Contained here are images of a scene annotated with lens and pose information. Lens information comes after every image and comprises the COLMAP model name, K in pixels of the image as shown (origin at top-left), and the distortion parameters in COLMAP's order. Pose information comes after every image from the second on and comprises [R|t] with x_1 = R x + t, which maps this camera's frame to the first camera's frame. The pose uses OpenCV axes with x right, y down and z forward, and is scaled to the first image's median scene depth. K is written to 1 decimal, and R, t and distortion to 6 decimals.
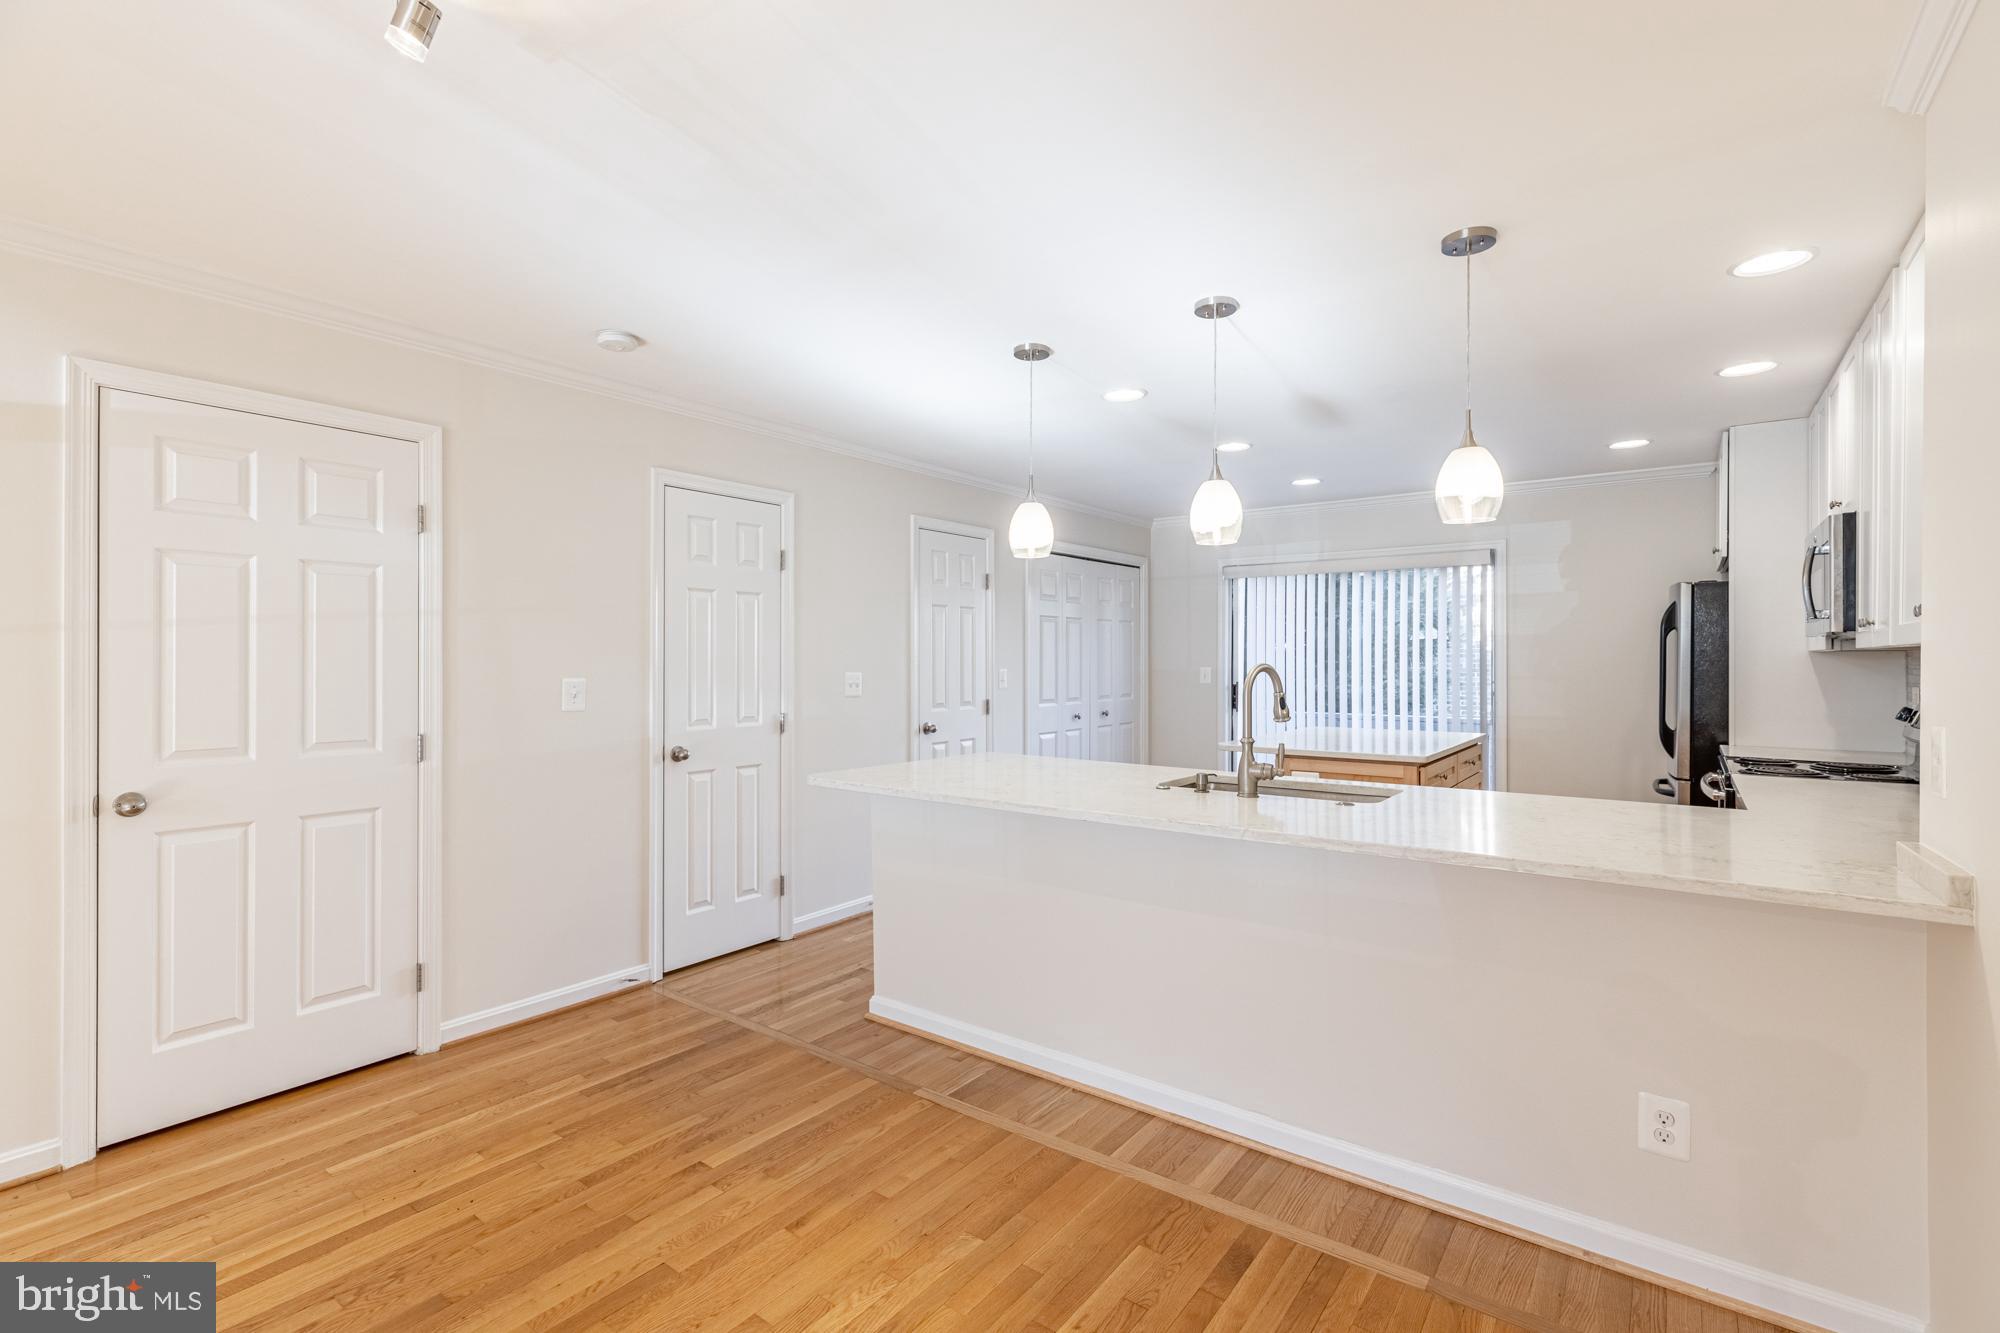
lens RADIAL K [[897.8, 0, 1002.2], [0, 897.8, 658.9], [0, 0, 1]] dist [0.004110, 0.000343]
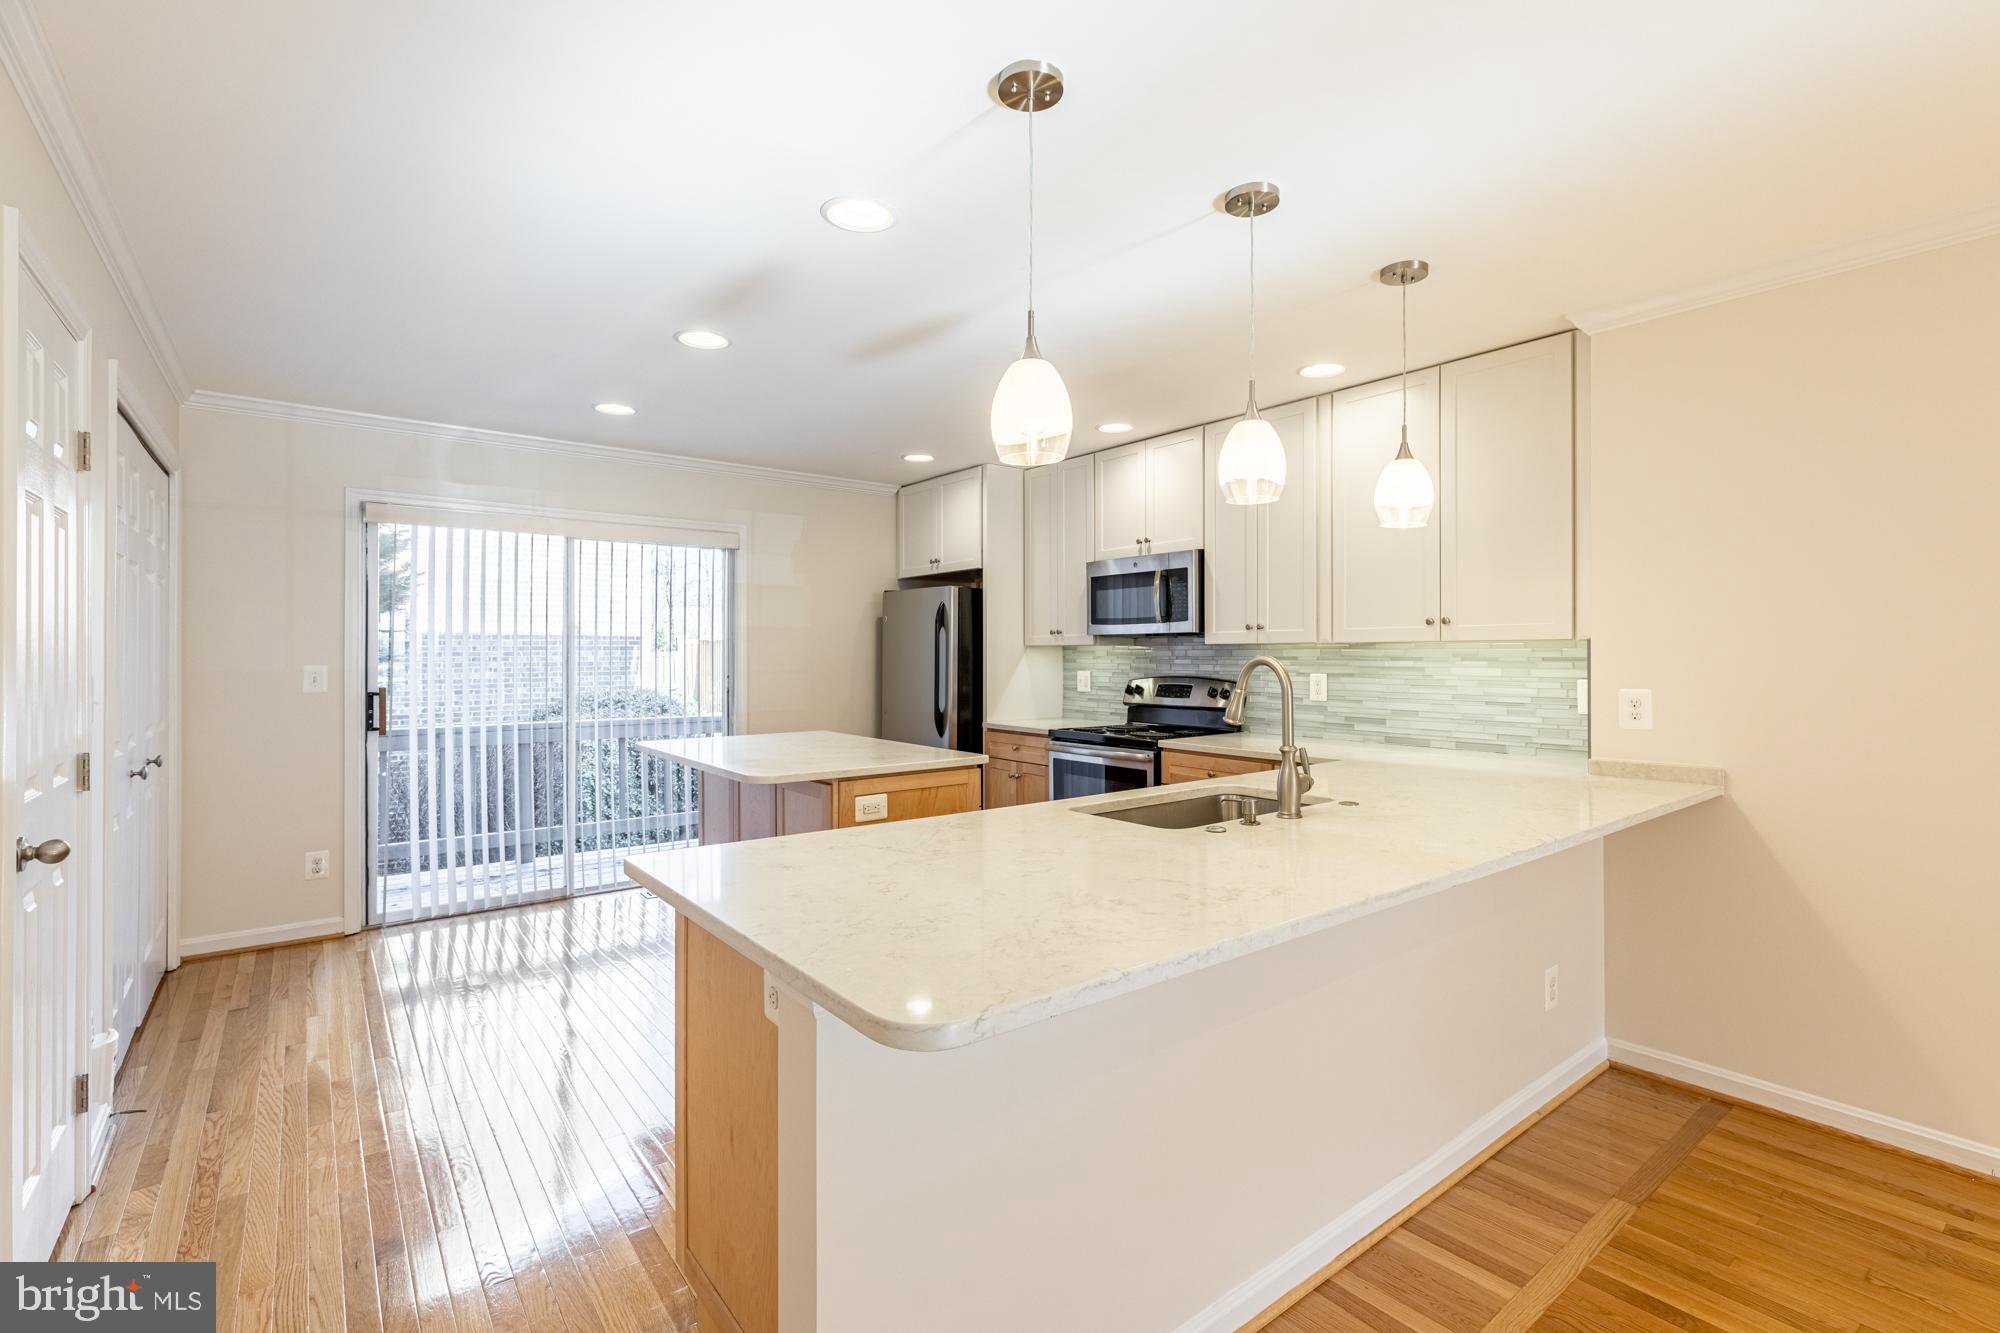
lens RADIAL K [[899.4, 0, 1001.6], [0, 899.4, 656.8], [0, 0, 1]] dist [0.005227, -0.000149]
pose [[0.264811, -0.003024, 0.964296, -0.398914], [-0.000854, 0.999994, 0.003371, 0.002461], [-0.964300, -0.001716, 0.264807, 0.701385]]
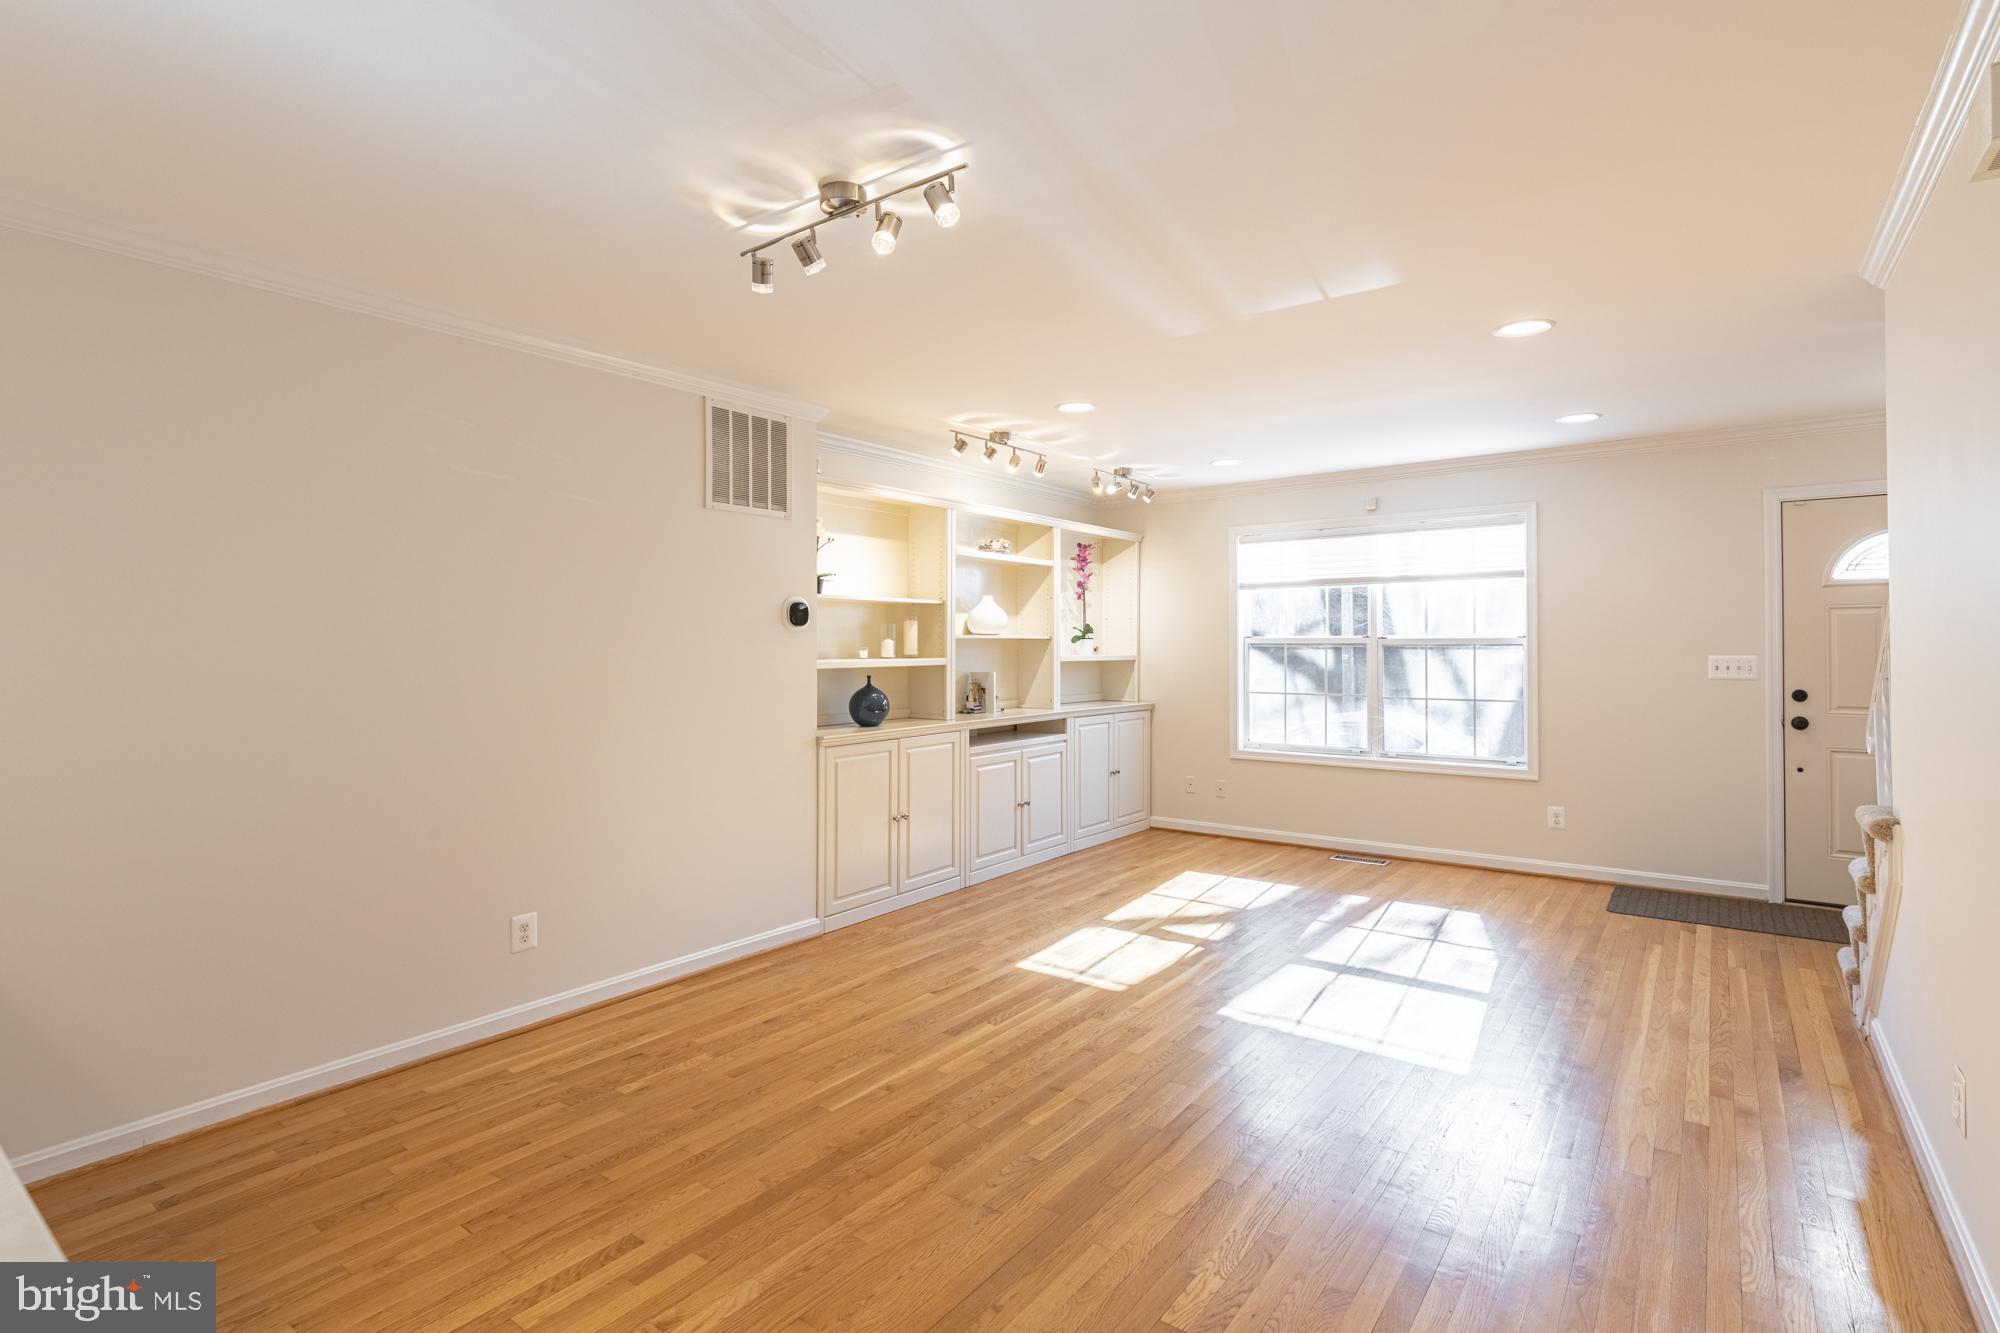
lens RADIAL K [[962.5, 0, 1001.3], [0, 962.5, 647.3], [0, 0, 1]] dist [-0.003526, -0.000020]
pose [[-0.999981, 0.006000, -0.001411, -0.258807], [0.006006, 0.999973, -0.004156, 0.003958], [0.001386, -0.004165, -0.999990, 0.890432]]
